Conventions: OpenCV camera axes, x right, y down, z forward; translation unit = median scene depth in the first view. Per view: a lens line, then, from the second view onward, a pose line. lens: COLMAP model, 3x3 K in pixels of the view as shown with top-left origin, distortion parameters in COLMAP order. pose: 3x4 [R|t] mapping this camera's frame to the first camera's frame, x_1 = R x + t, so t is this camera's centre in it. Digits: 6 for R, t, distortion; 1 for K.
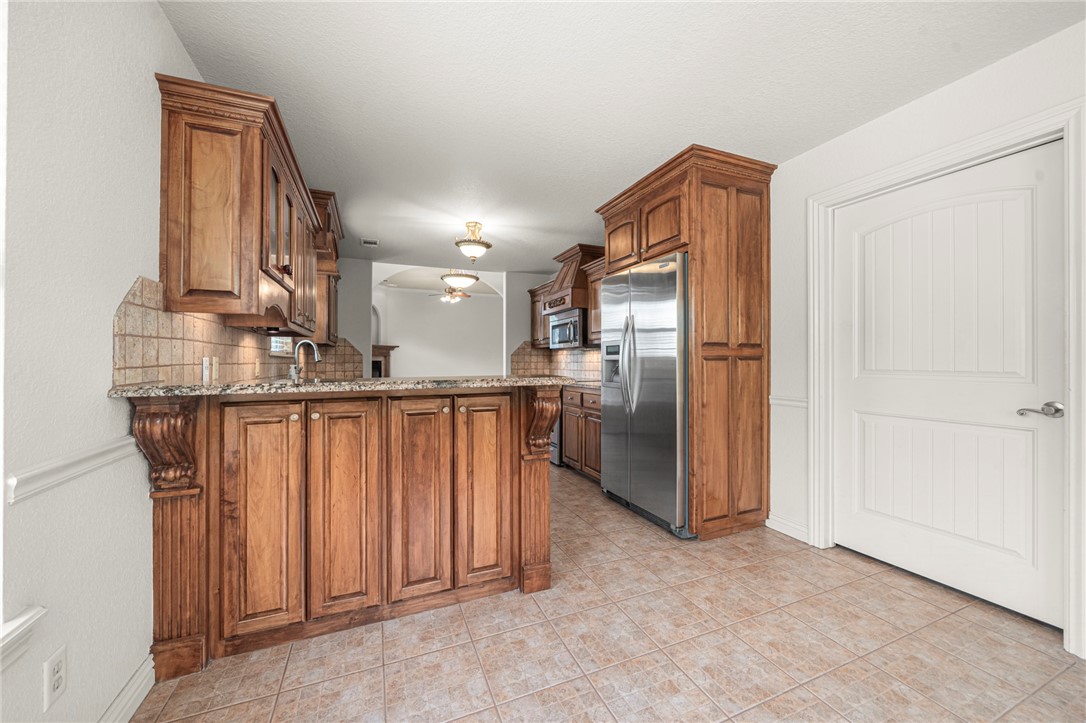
lens RADIAL K [[388.6, 0, 542.1], [0, 388.6, 365.6], [0, 0, 1]] dist [-0.001125, 0.000161]
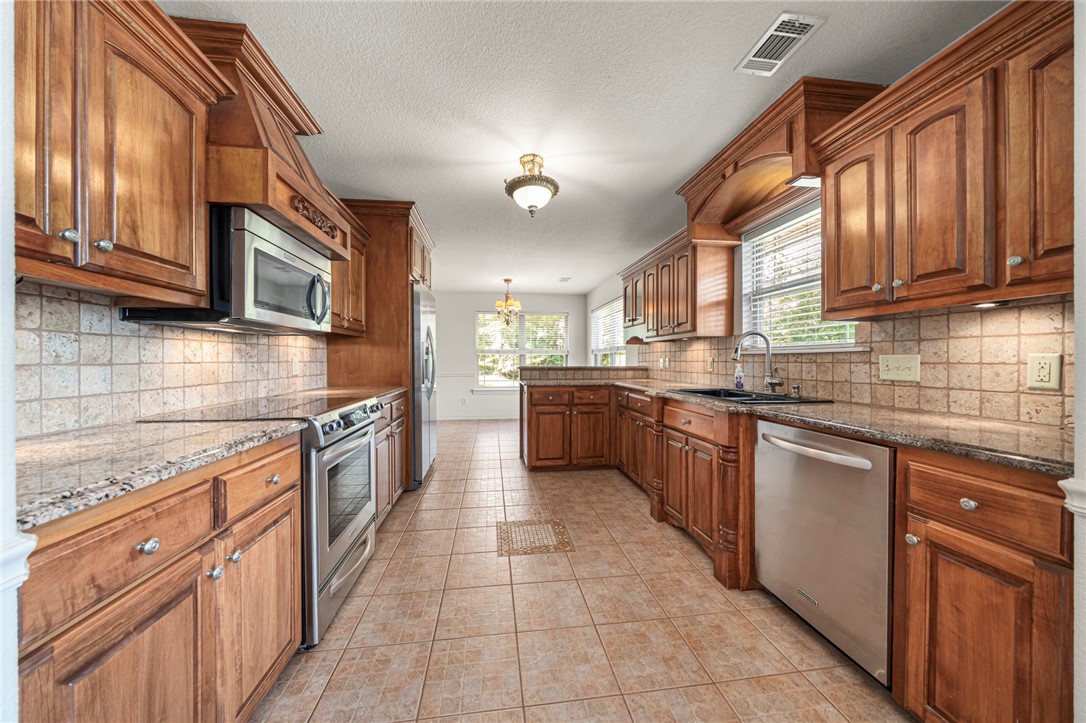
lens RADIAL K [[370.4, 0, 541.7], [0, 370.4, 355.2], [0, 0, 1]] dist [-0.007068, -0.000016]
pose [[-0.963057, 0.007300, 0.269198, -0.234397], [0.006118, 0.999968, -0.005231, -0.010625], [-0.269228, -0.003391, -0.963071, 1.039644]]
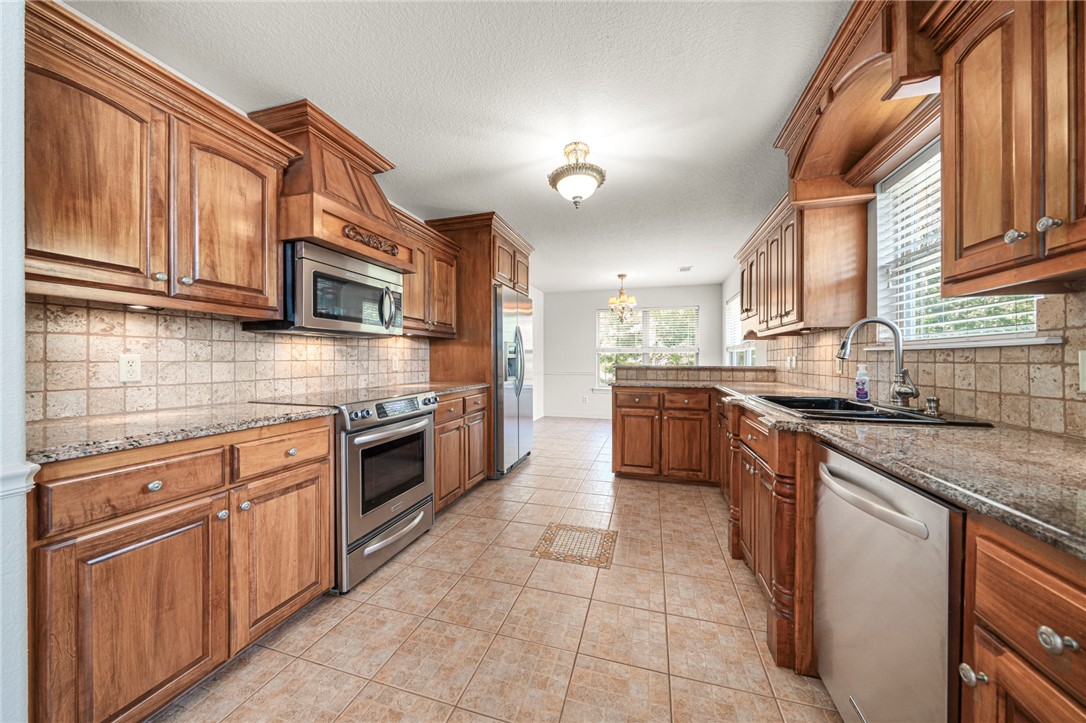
lens RADIAL K [[370.4, 0, 540.9], [0, 370.4, 354.7], [0, 0, 1]] dist [-0.007068, -0.000016]
pose [[-0.764225, 0.010392, 0.644866, -0.339348], [0.007980, 0.999946, -0.006657, -0.009413], [-0.644901, 0.000058, -0.764266, 0.968902]]
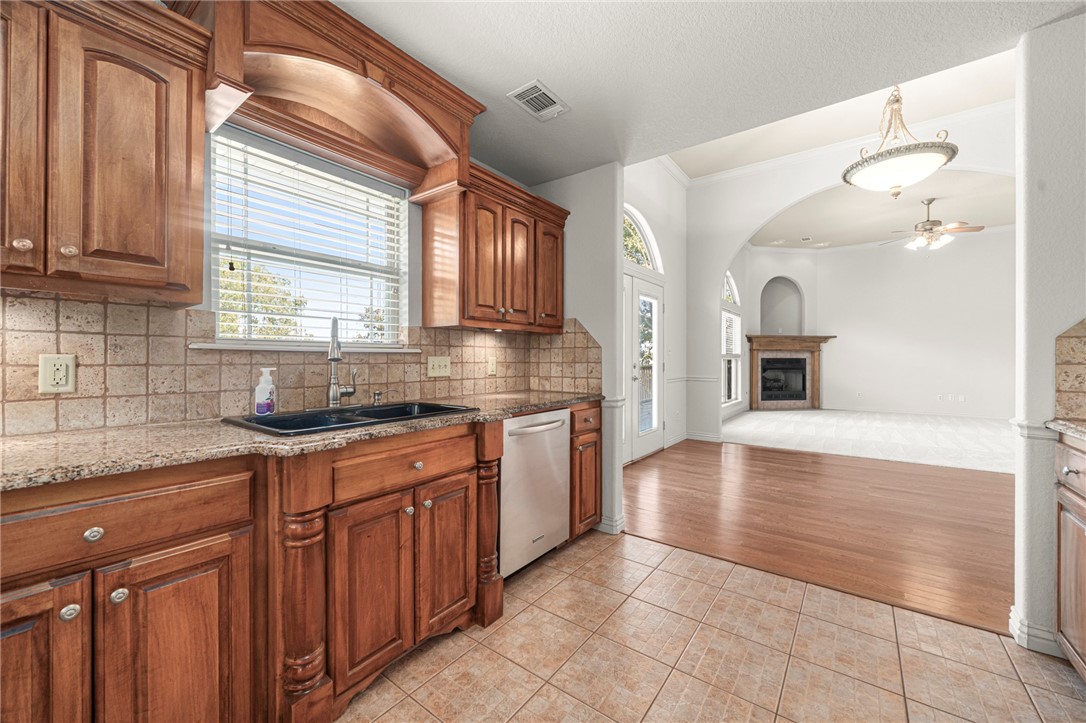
lens RADIAL K [[416.2, 0, 542.4], [0, 416.2, 358.7], [0, 0, 1]] dist [-0.003637, 0.000198]
pose [[0.493595, 0.002361, -0.869688, -0.007107], [-0.011473, 0.999927, -0.003798, -0.008091], [0.869616, 0.011853, 0.493586, 0.558334]]
